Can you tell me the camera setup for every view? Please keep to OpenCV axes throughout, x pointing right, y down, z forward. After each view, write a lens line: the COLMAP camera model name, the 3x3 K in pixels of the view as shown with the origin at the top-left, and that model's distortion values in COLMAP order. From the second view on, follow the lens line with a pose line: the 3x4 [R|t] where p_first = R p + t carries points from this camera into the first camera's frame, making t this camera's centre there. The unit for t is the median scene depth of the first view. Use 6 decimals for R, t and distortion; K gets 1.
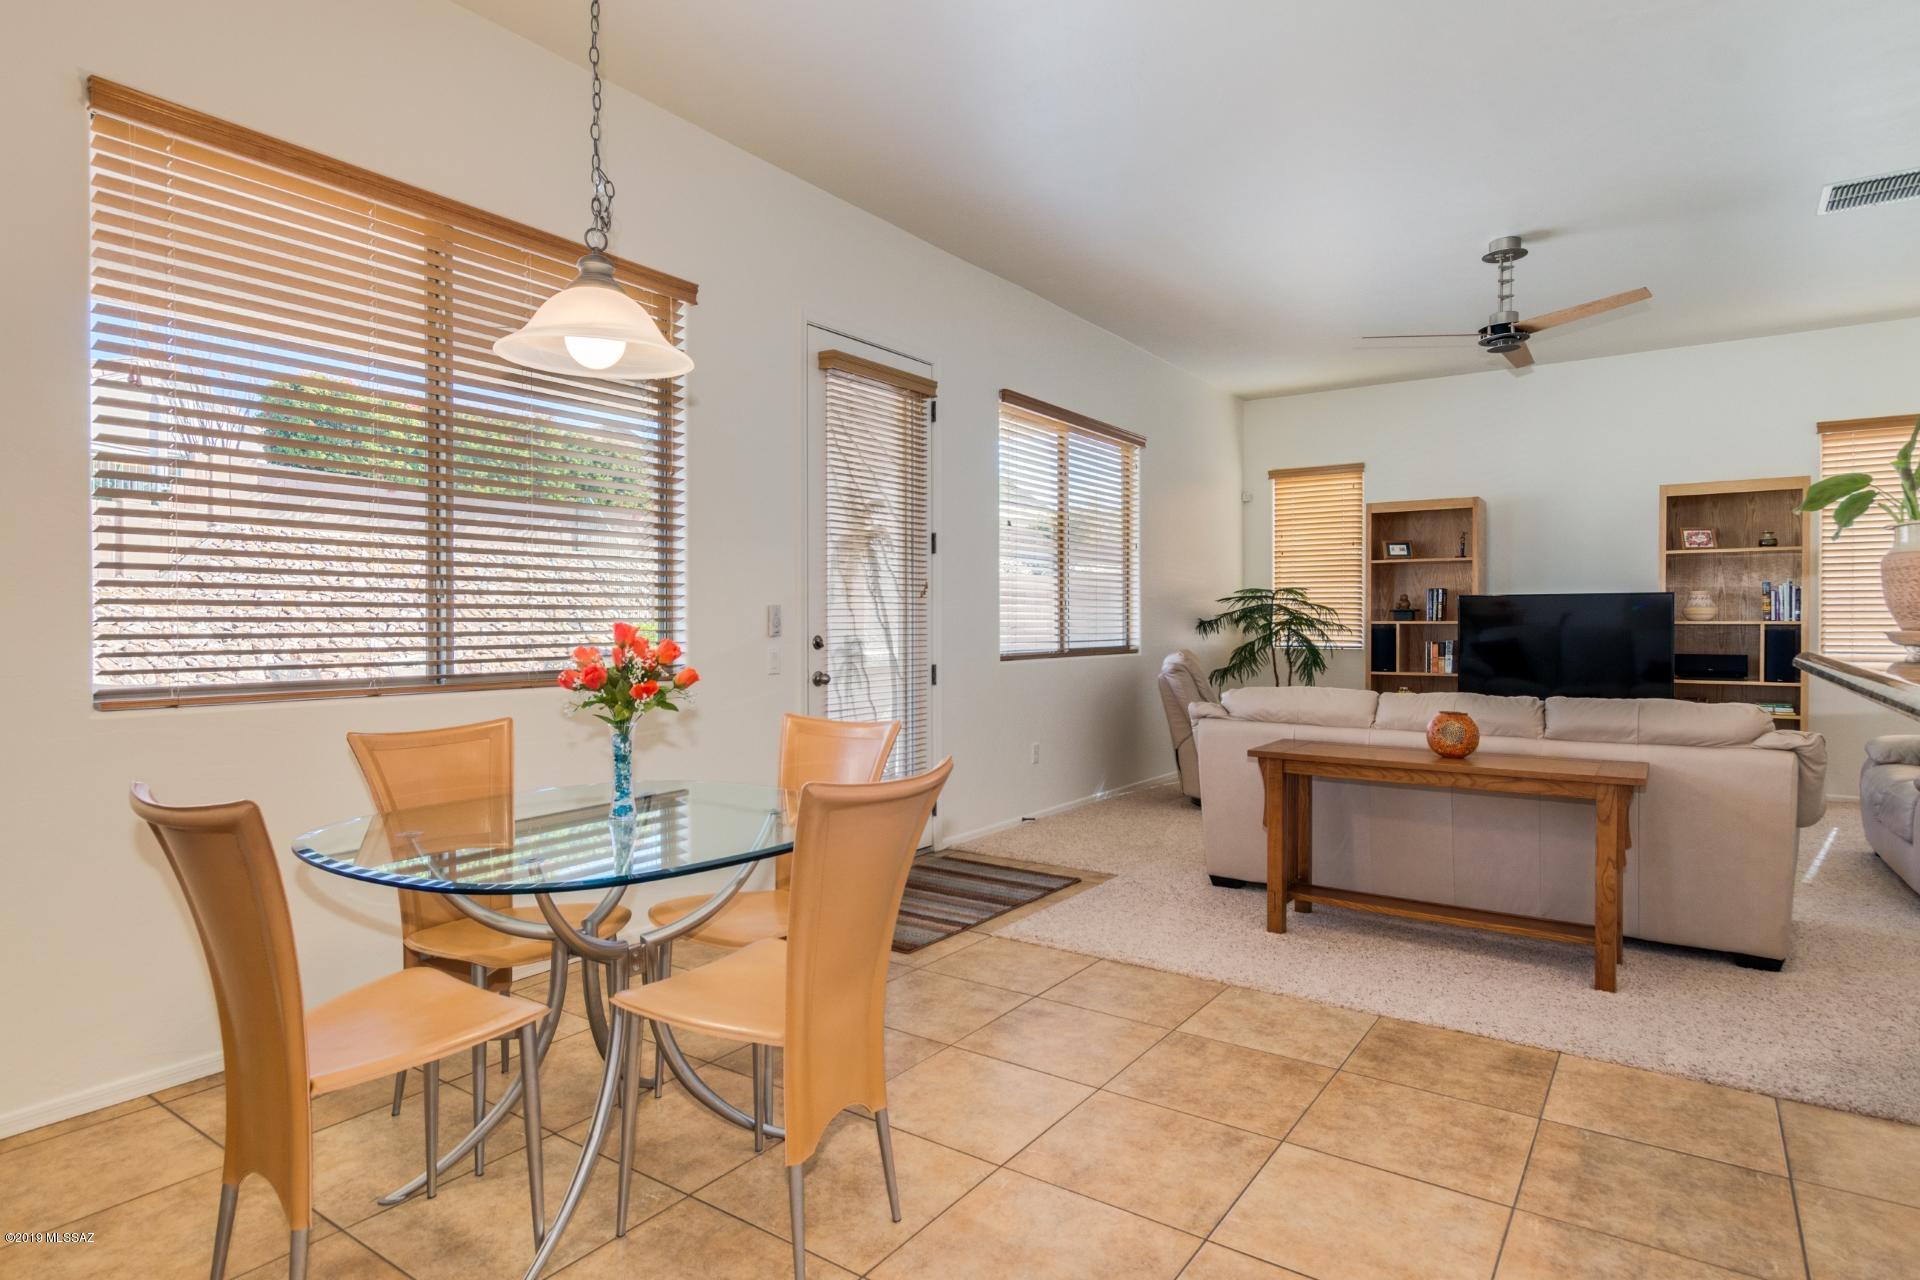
lens RADIAL K [[1048.0, 0, 961.4], [0, 1048.0, 622.5], [0, 0, 1]] dist [0.006030, -0.000790]
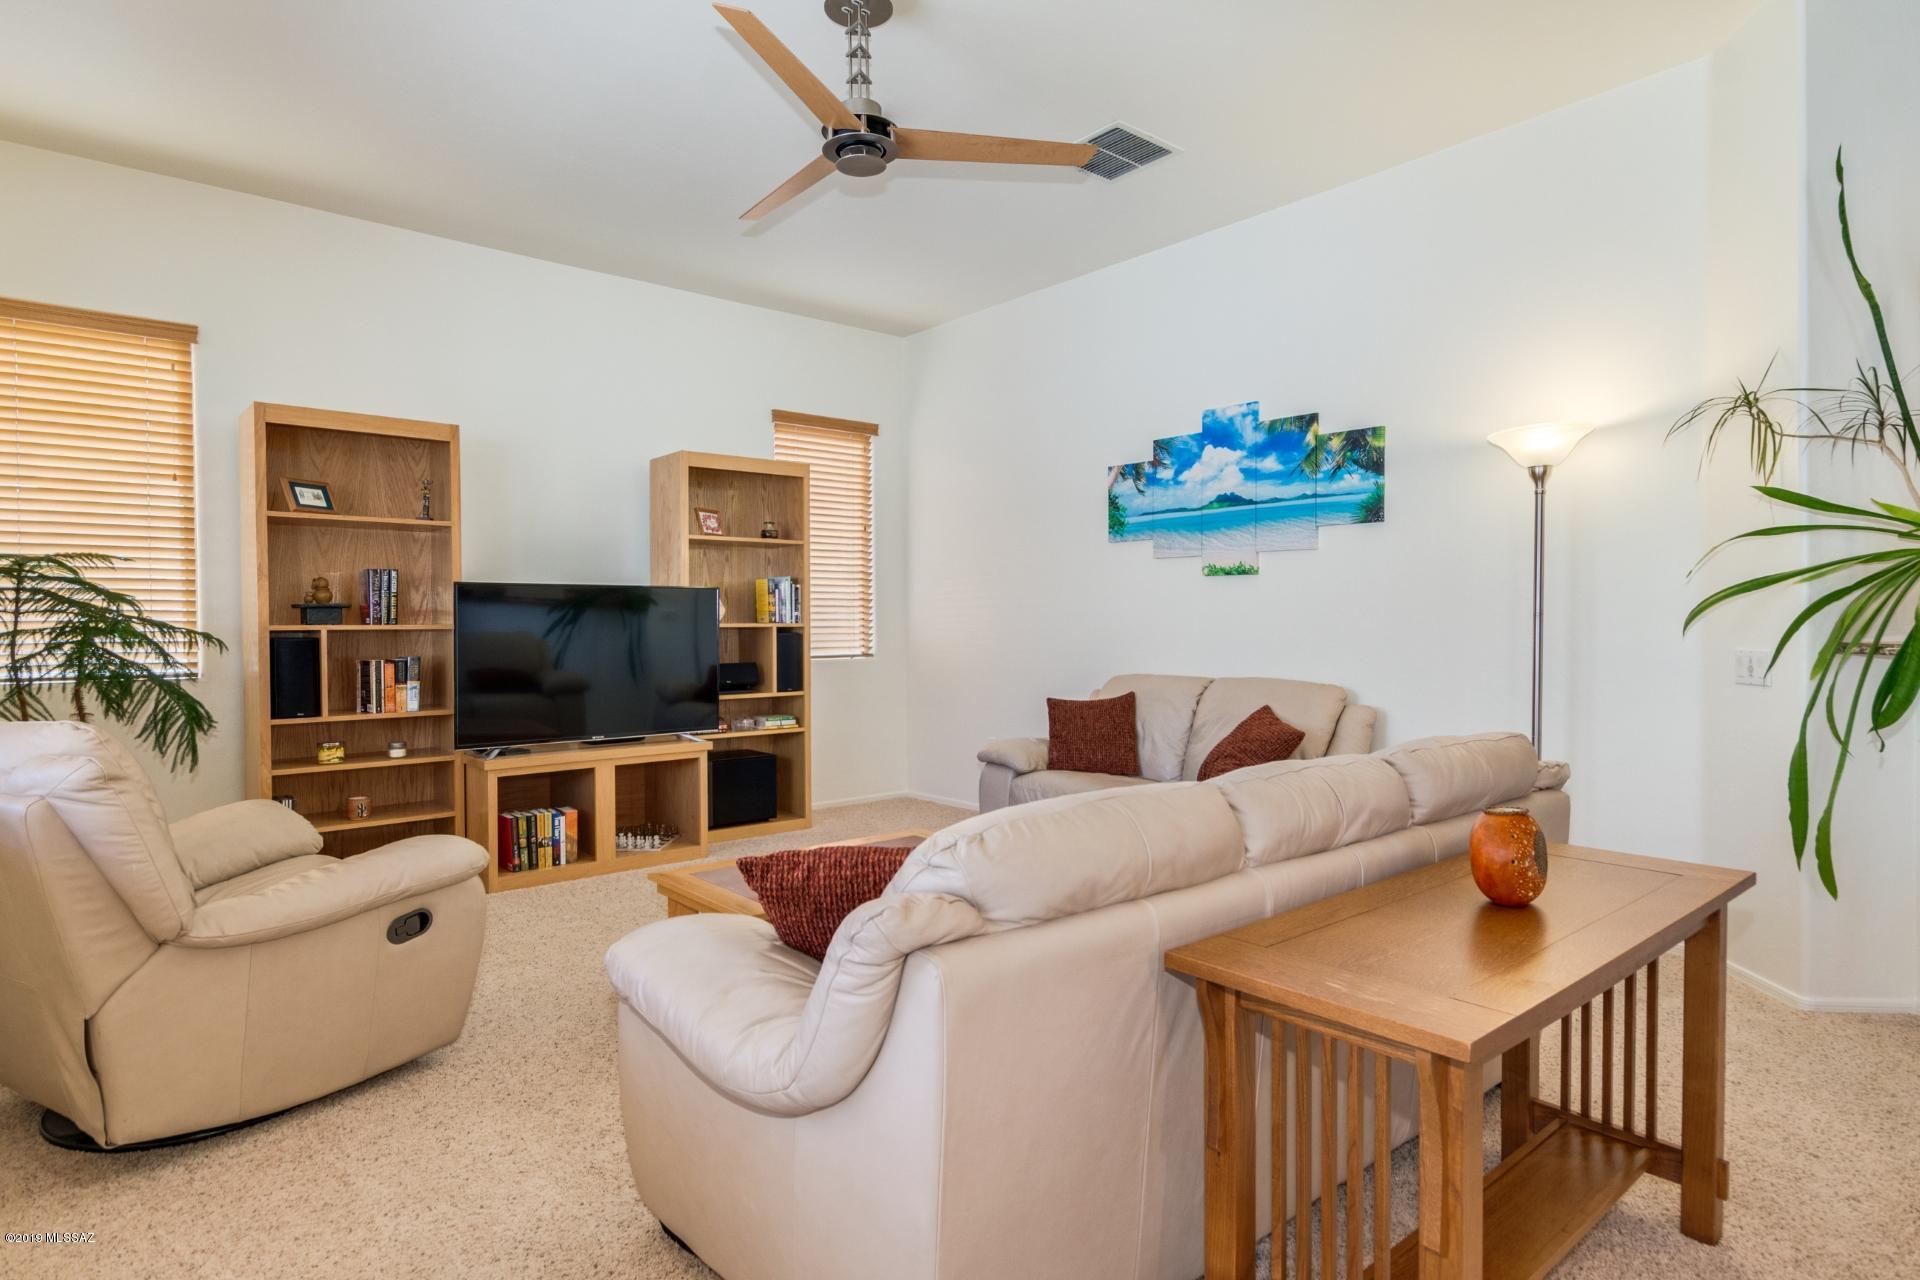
lens RADIAL K [[1048.0, 0, 961.4], [0, 1048.0, 622.5], [0, 0, 1]] dist [0.006030, -0.000790]
pose [[0.265819, 0.000372, 0.964023, -0.033870], [0.004490, 0.999989, -0.001624, -0.000117], [-0.964012, 0.004760, 0.265814, 0.616150]]
